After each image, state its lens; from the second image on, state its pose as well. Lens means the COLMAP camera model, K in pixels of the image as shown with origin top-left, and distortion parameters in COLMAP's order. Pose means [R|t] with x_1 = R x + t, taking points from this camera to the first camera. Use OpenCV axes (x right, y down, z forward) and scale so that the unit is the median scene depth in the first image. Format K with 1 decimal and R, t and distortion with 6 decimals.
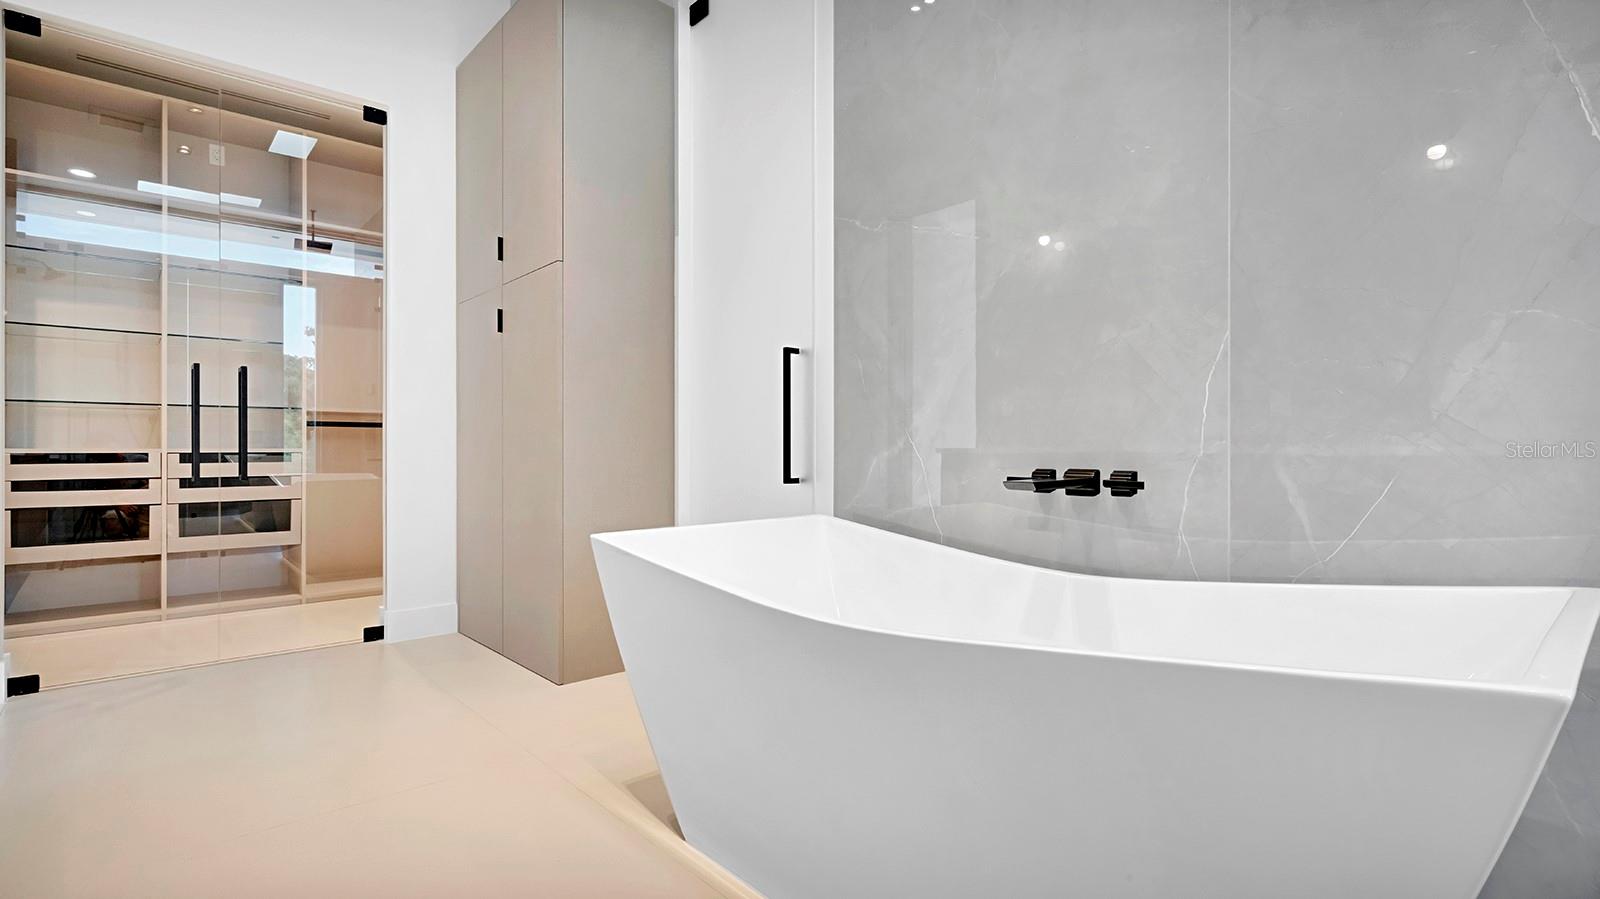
lens RADIAL K [[744.1, 0, 800.0], [0, 744.1, 449.5], [0, 0, 1]] dist [-0.006669, -0.000051]
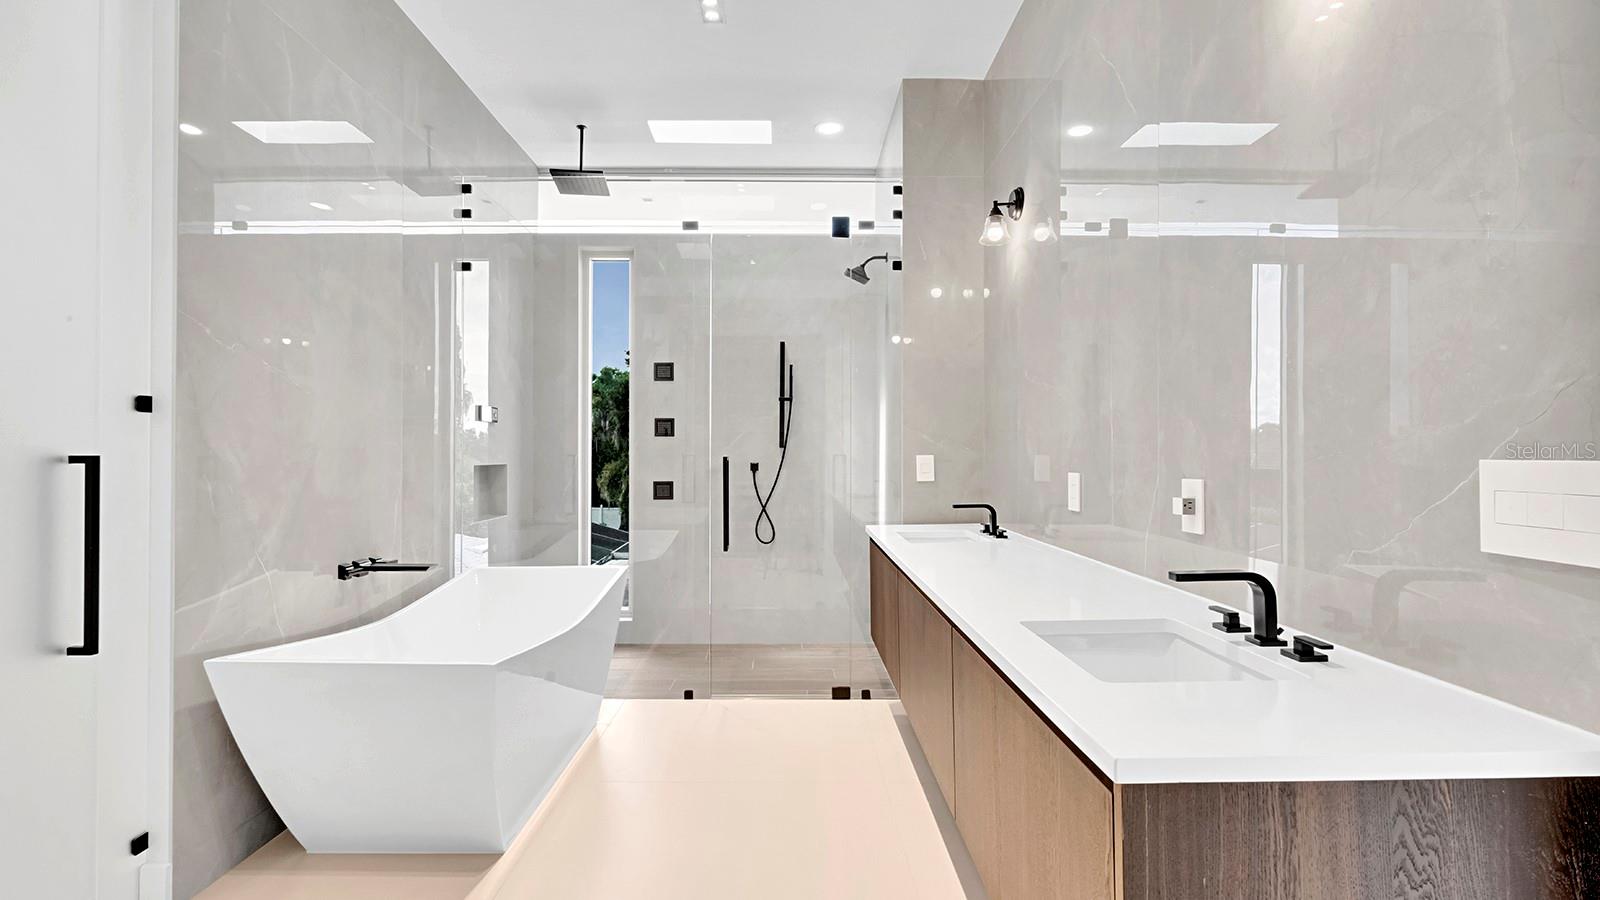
lens RADIAL K [[752.0, 0, 798.0], [0, 752.0, 443.5], [0, 0, 1]] dist [0.000171, 0.000517]
pose [[-0.754324, 0.003089, 0.656495, -1.185624], [-0.005996, 0.999915, -0.011594, -0.177870], [-0.656475, -0.012682, -0.754241, 1.352172]]
